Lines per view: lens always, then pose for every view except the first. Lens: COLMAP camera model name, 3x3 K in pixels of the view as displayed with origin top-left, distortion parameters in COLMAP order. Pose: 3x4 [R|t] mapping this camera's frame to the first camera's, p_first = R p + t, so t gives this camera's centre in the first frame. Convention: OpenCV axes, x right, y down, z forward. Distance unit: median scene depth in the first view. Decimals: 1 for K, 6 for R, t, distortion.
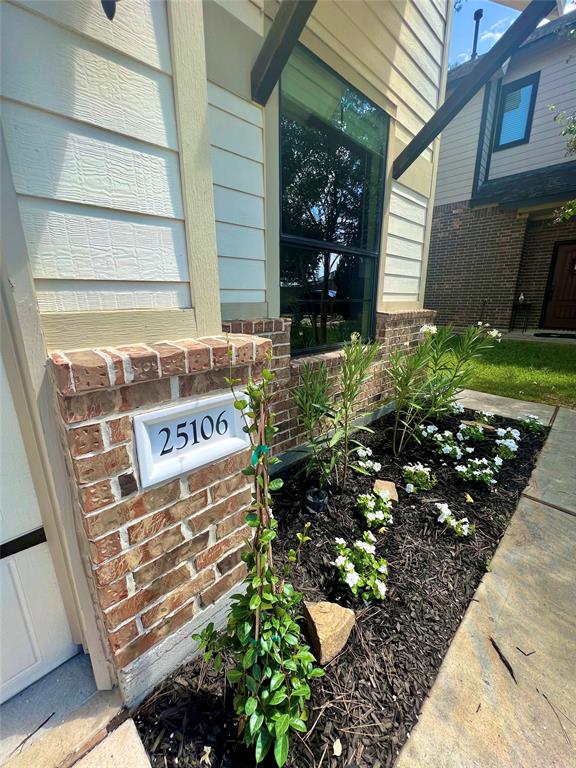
lens RADIAL K [[306.7, 0, 287.5], [0, 306.7, 380.6], [0, 0, 1]] dist [-0.008551, -0.000064]
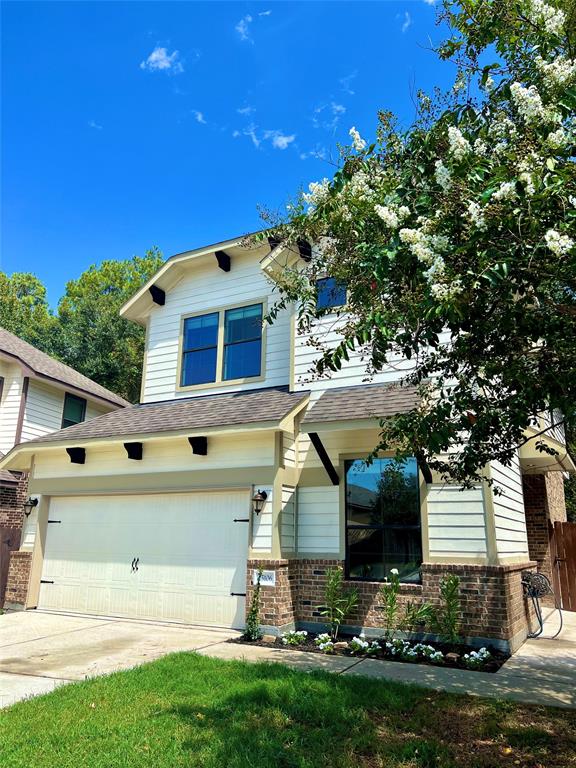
lens RADIAL K [[577.5, 0, 288.0], [0, 577.5, 384.0], [0, 0, 1]] dist [0.007808, 0.000837]
pose [[0.291415, -0.244490, -0.924825, 5.553785], [-0.261798, 0.909493, -0.322930, 0.141481], [0.920076, 0.336224, 0.201033, -0.950441]]
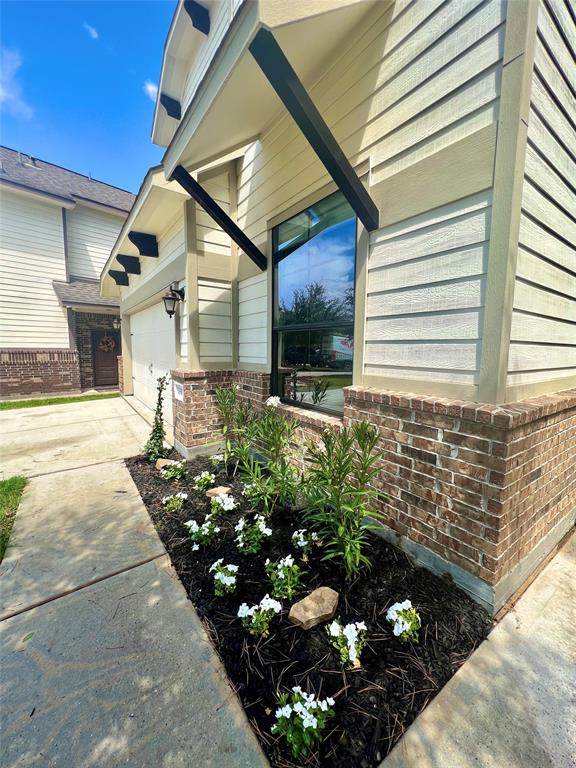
lens RADIAL K [[306.7, 0, 287.5], [0, 306.7, 380.6], [0, 0, 1]] dist [-0.008551, -0.000064]
pose [[-0.159574, 0.103339, -0.981762, 2.124331], [-0.265319, 0.953425, 0.143480, -0.572811], [0.950864, 0.283376, -0.124724, 1.721157]]
